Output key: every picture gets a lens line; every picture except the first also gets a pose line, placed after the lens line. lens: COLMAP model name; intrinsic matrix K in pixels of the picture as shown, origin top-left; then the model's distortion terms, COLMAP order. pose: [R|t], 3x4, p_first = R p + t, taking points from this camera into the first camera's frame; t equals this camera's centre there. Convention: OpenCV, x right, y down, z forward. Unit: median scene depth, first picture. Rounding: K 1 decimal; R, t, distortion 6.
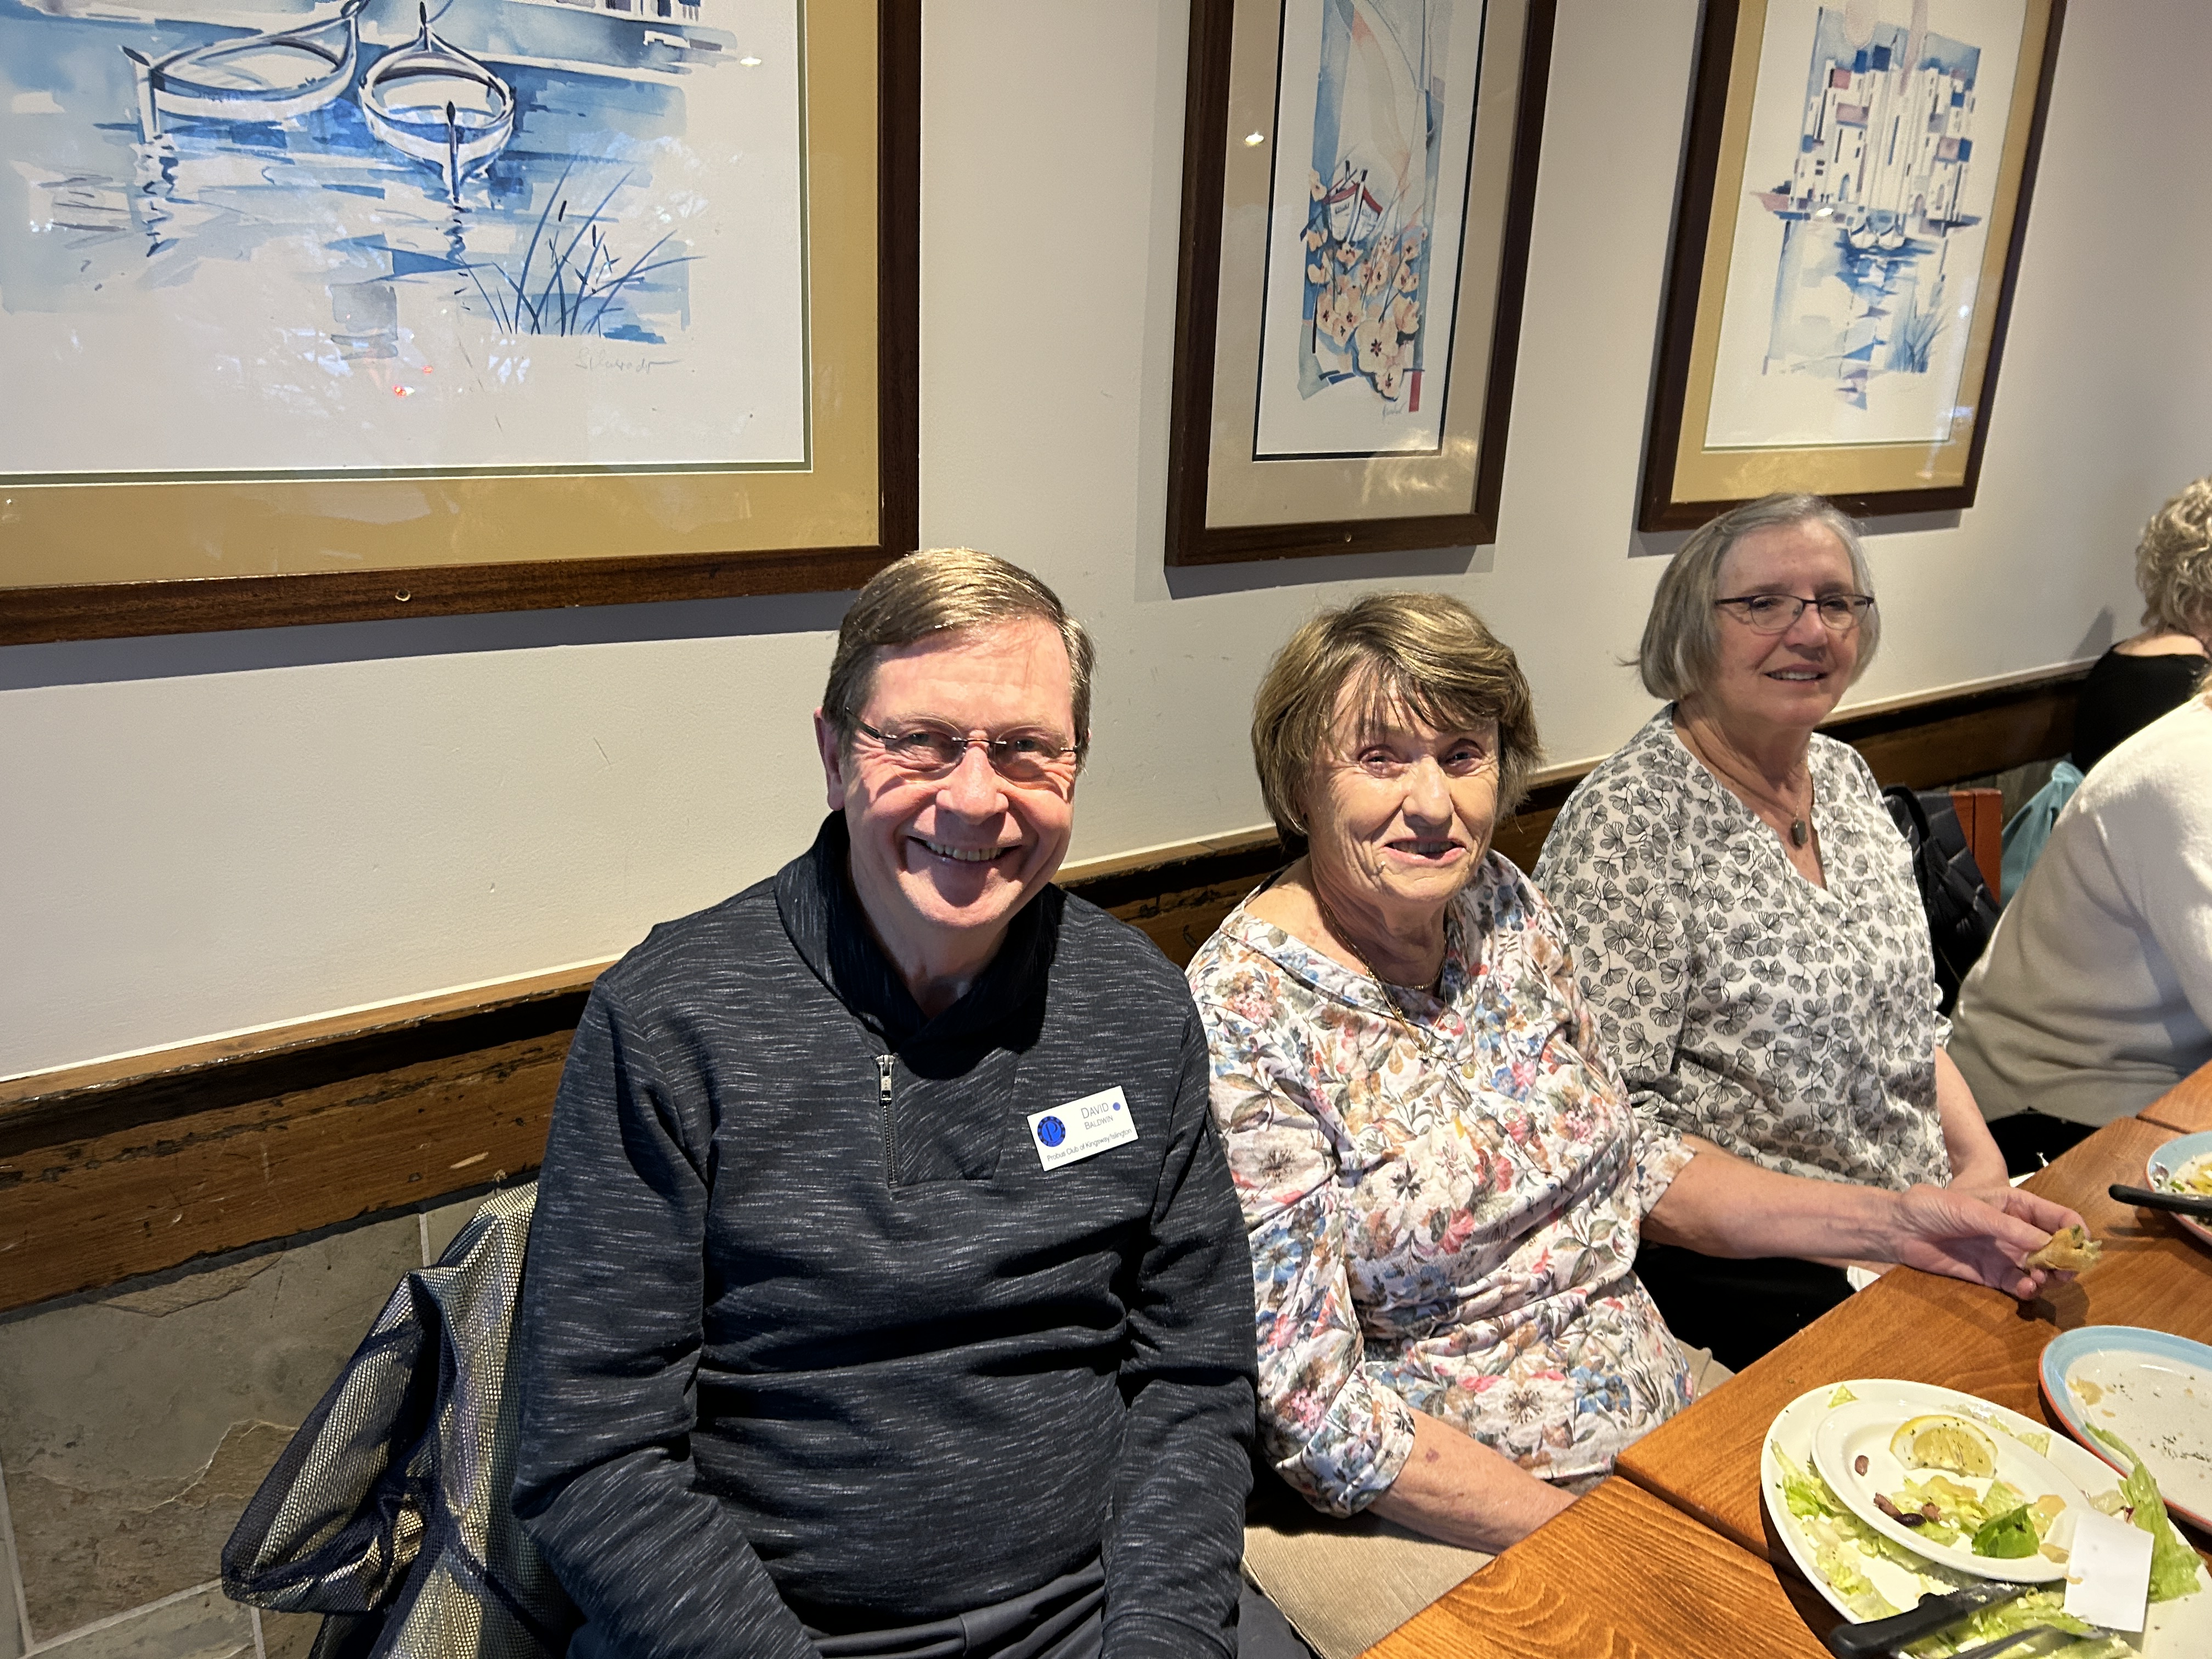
lens RADIAL K [[1698.3, 0, 1106.0], [0, 1698.3, 829.5], [0, 0, 1]] dist [0.039905, -0.031685]
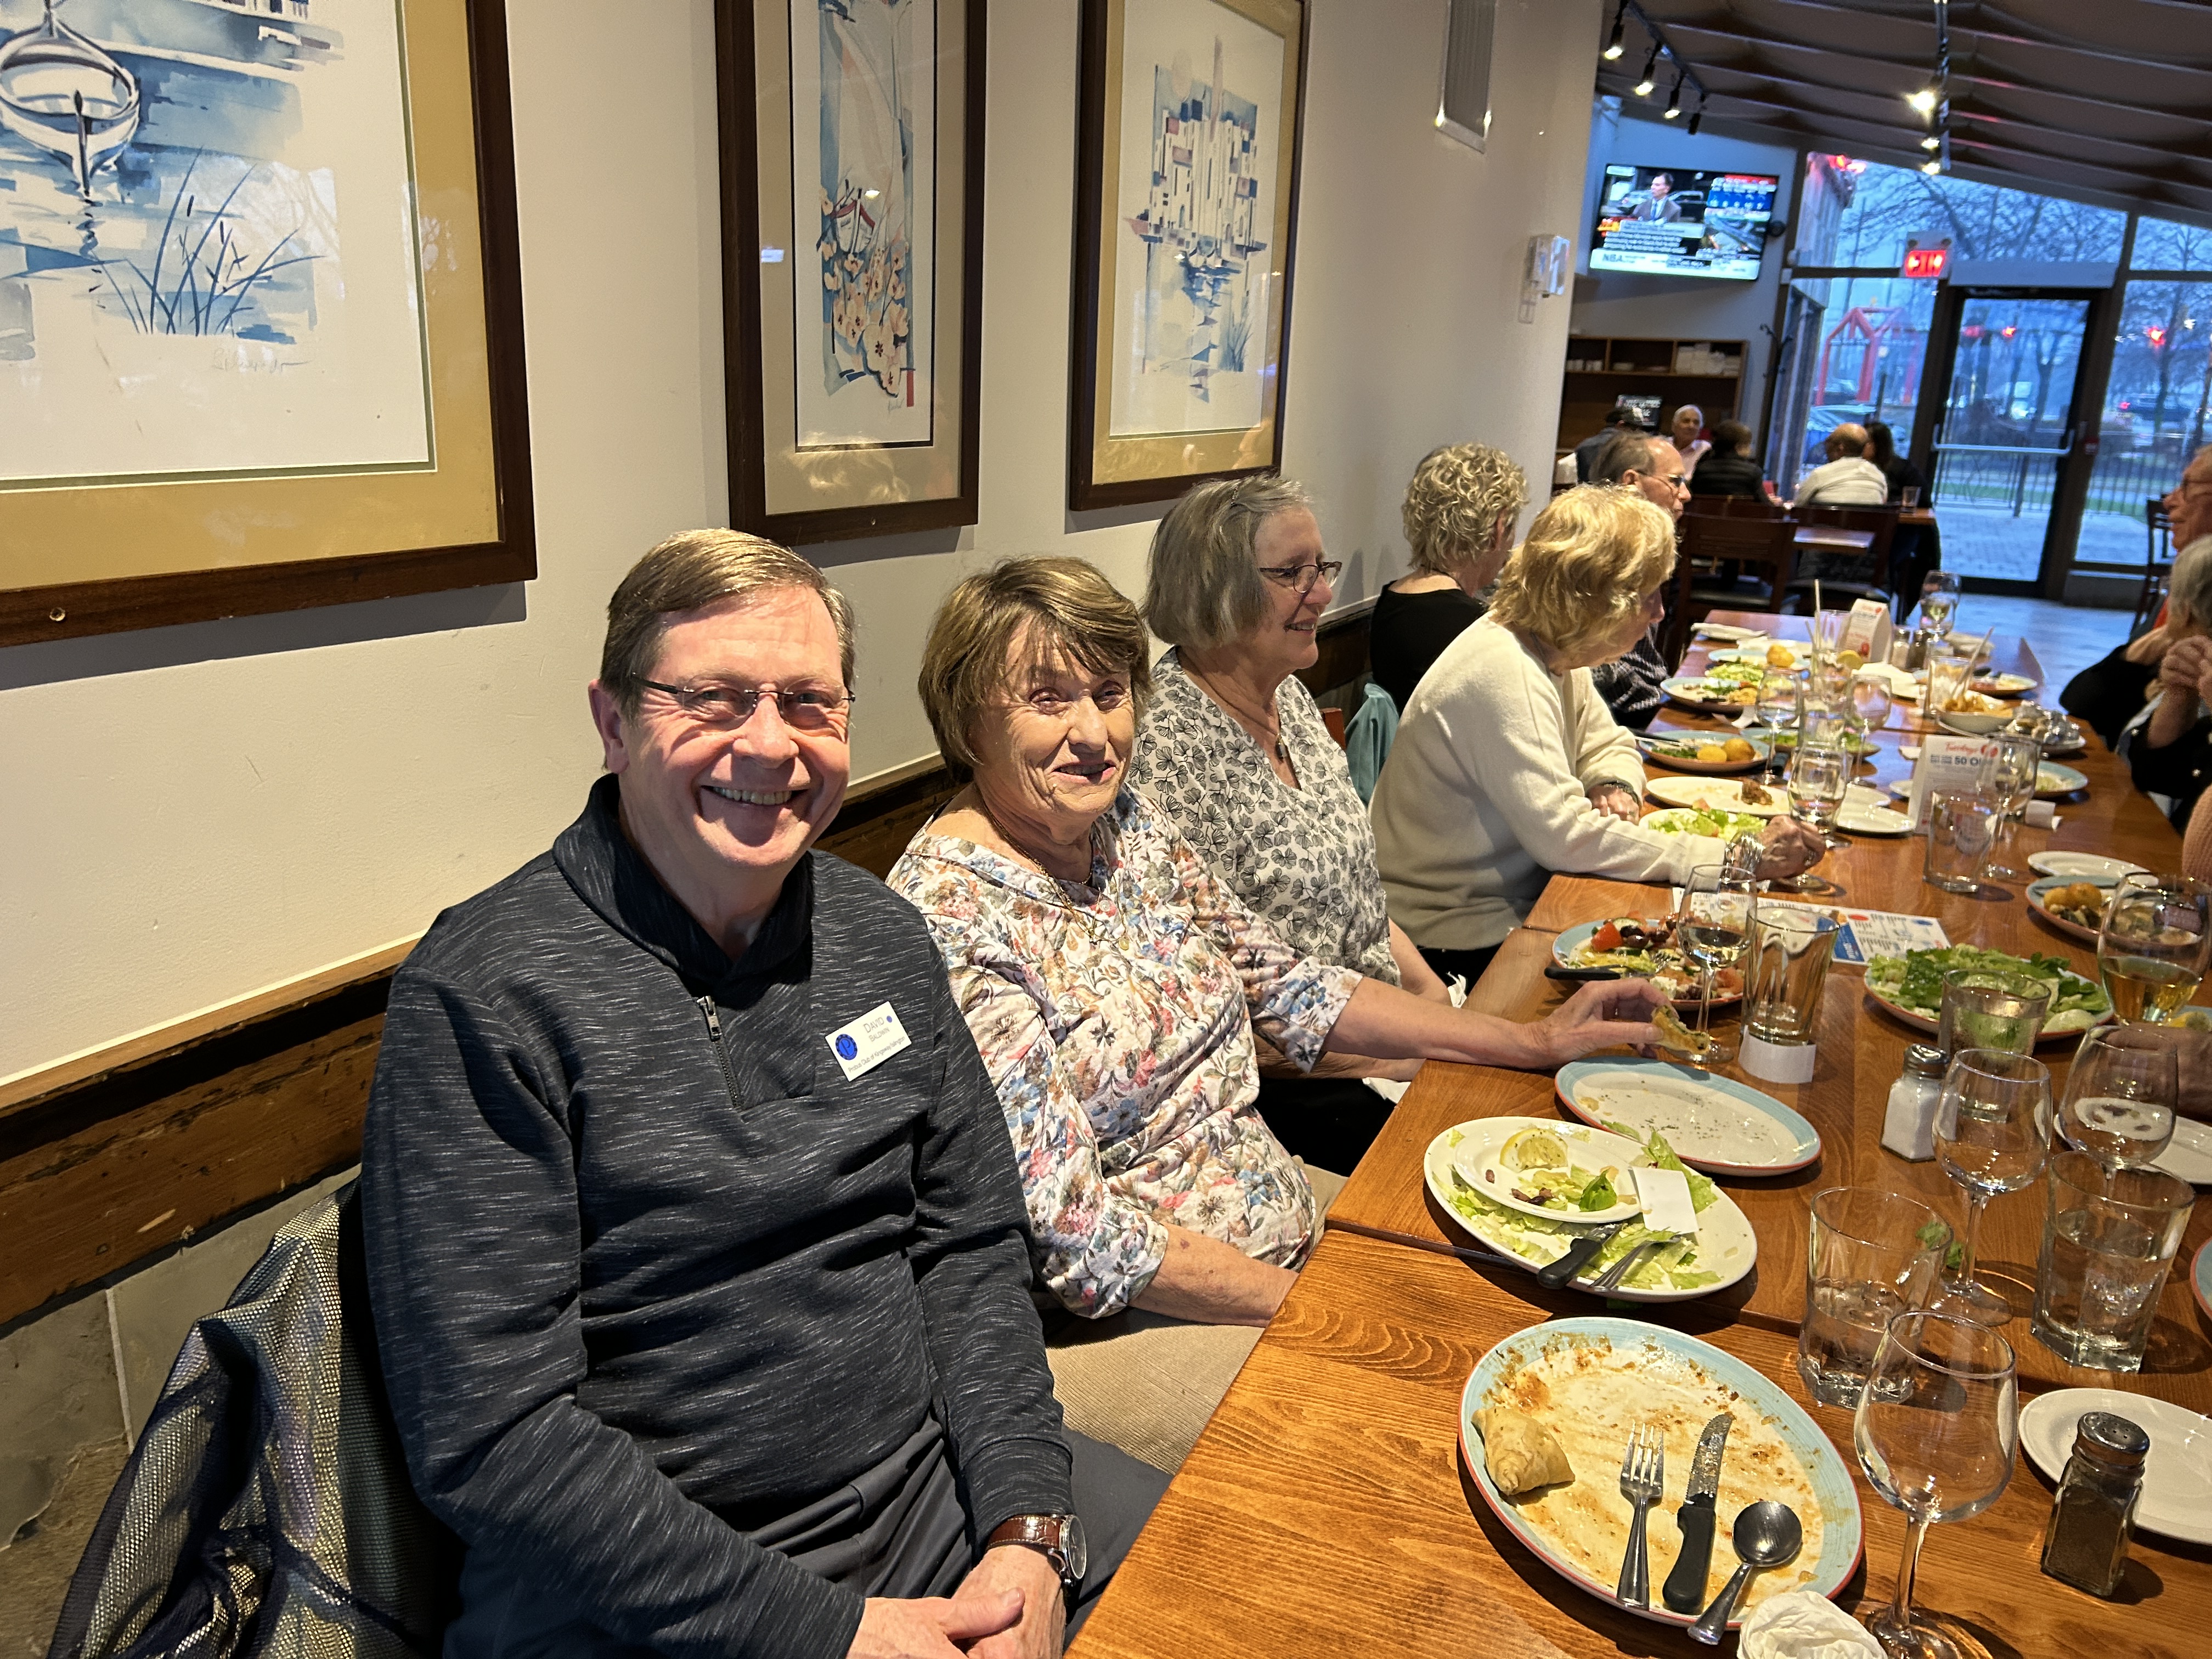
lens RADIAL K [[1684.3, 0, 1116.1], [0, 1684.3, 817.6], [0, 0, 1]] dist [0.062945, -0.073784]
pose [[0.899917, -0.122228, 0.418580, -0.268956], [0.126508, 0.991809, 0.017633, 0.026117], [-0.417307, 0.037086, 0.908009, -0.069782]]
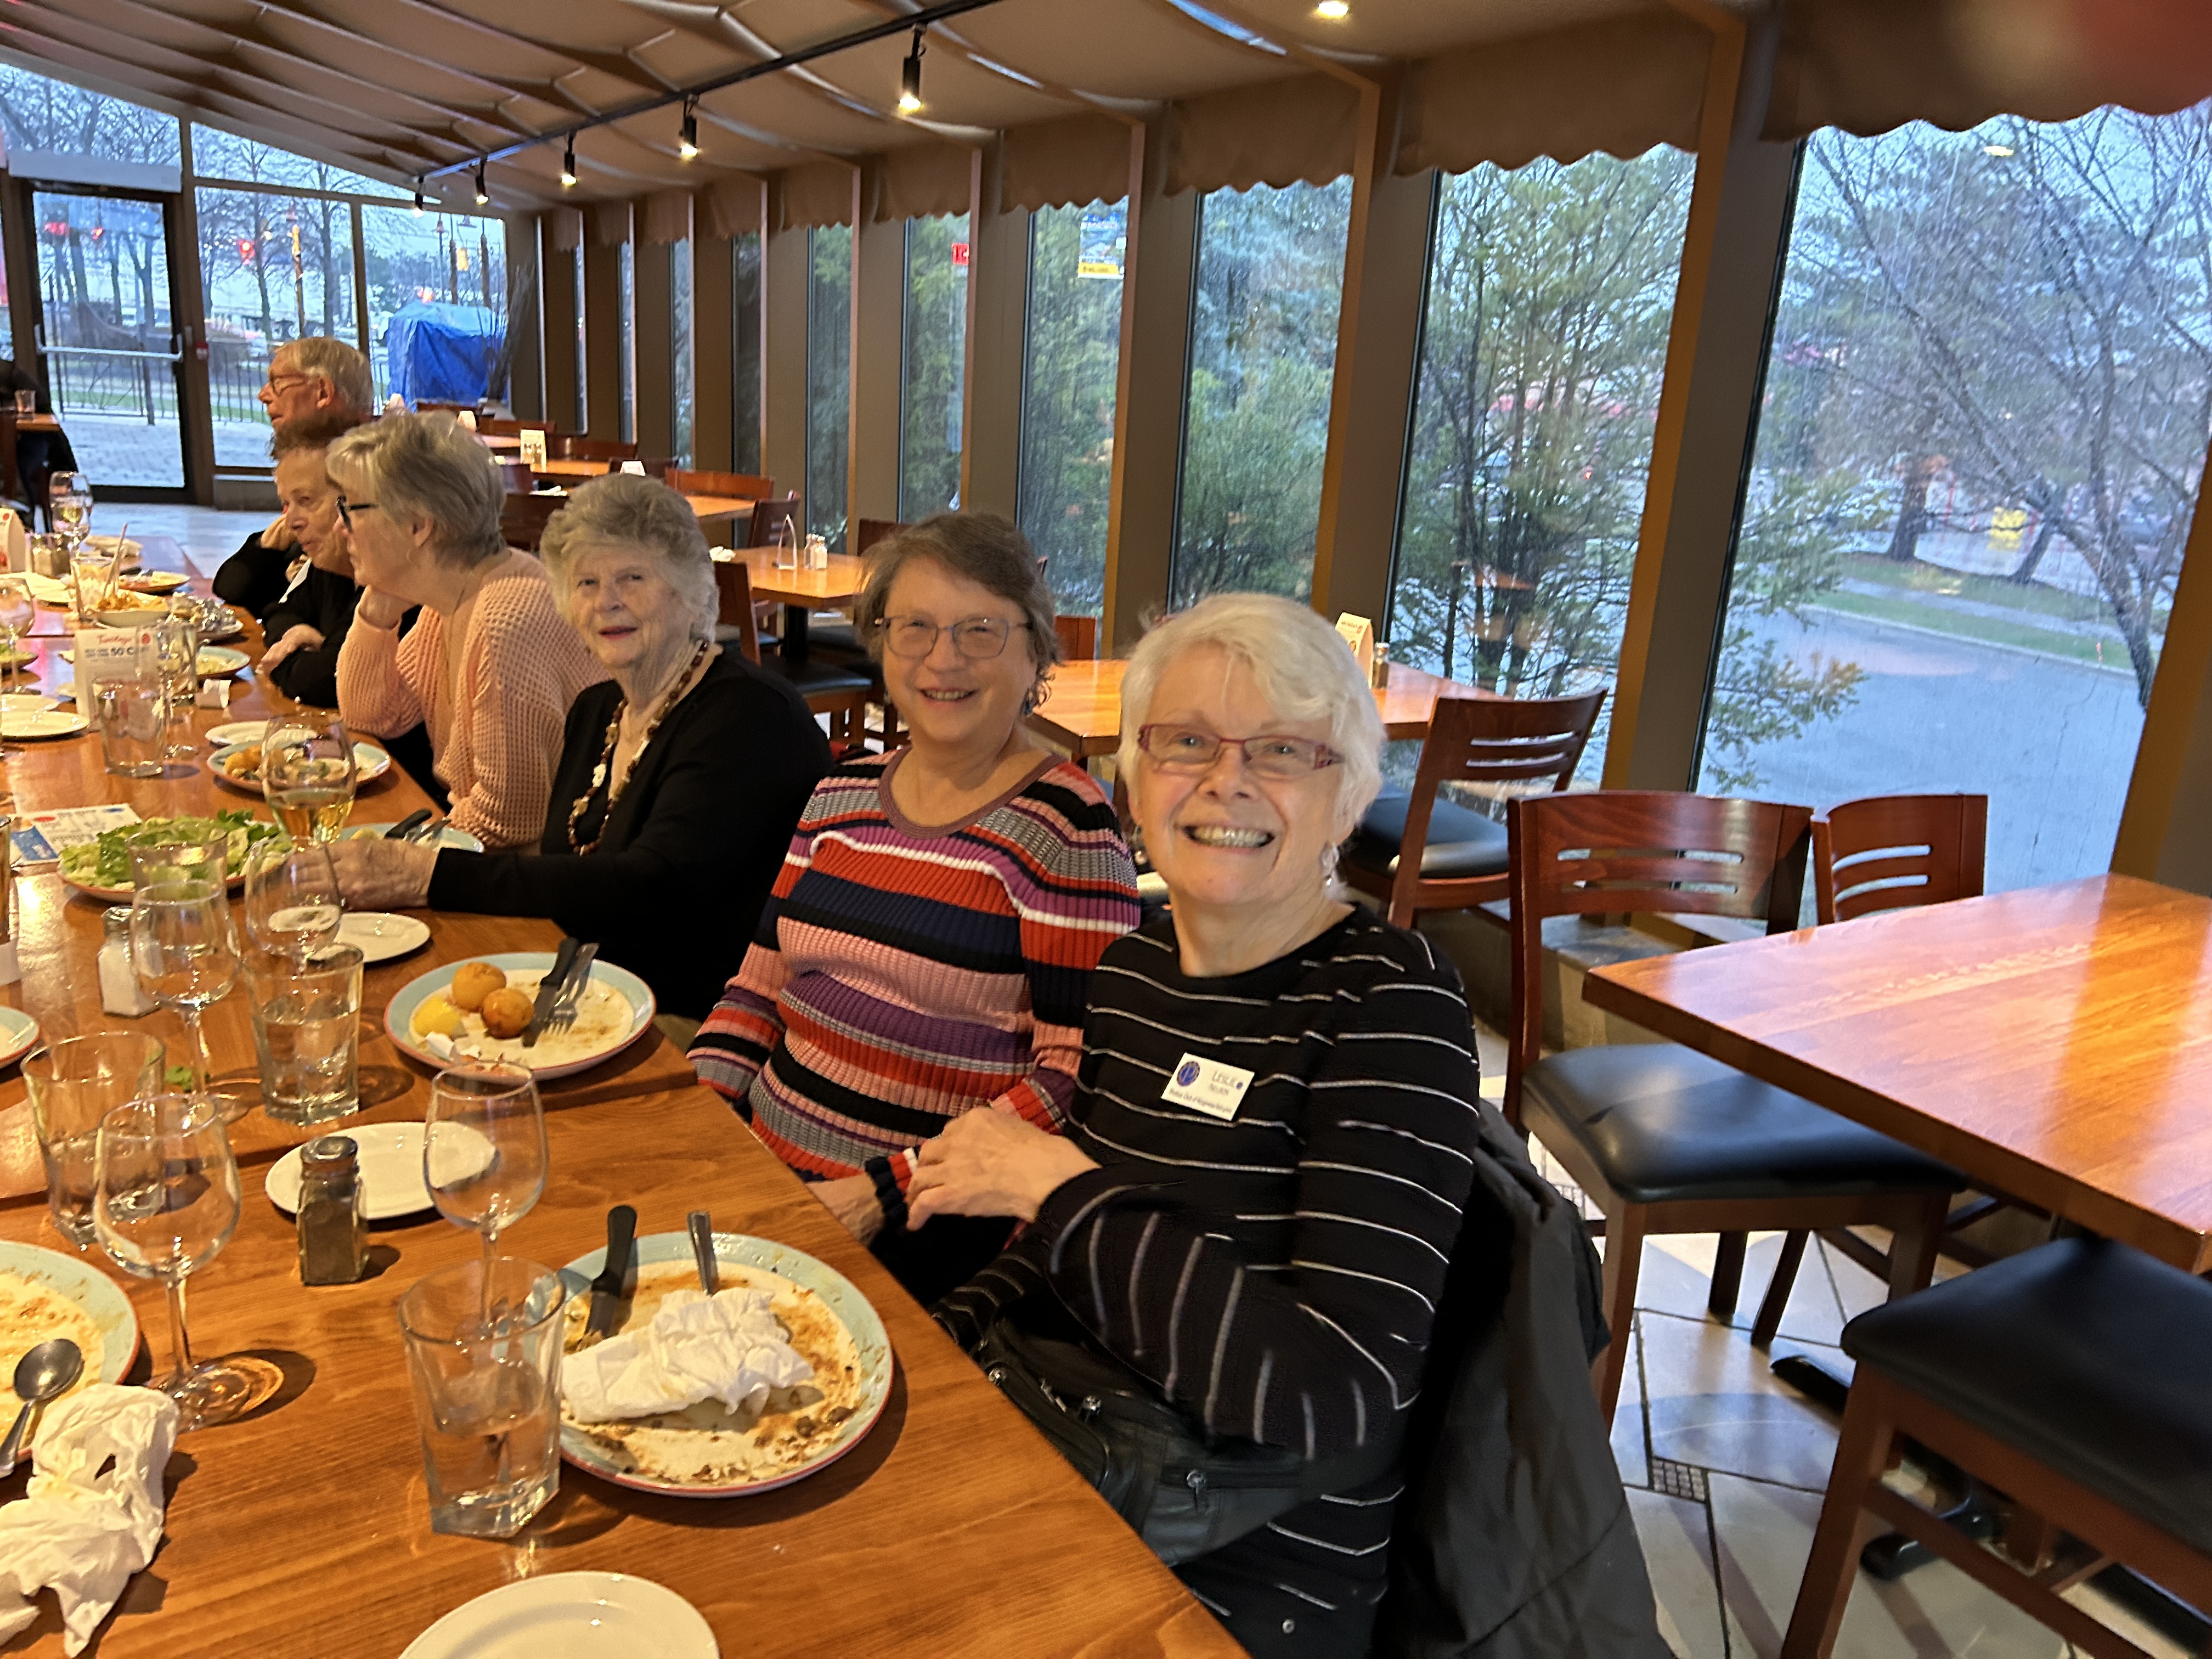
lens RADIAL K [[1658.3, 0, 1121.4], [0, 1658.3, 833.6], [0, 0, 1]] dist [0.068535, -0.073607]
pose [[0.132563, -0.294728, 0.946342, -0.331516], [0.222725, 0.939208, 0.261307, 0.064624], [-0.965826, 0.176135, 0.190147, -0.164833]]
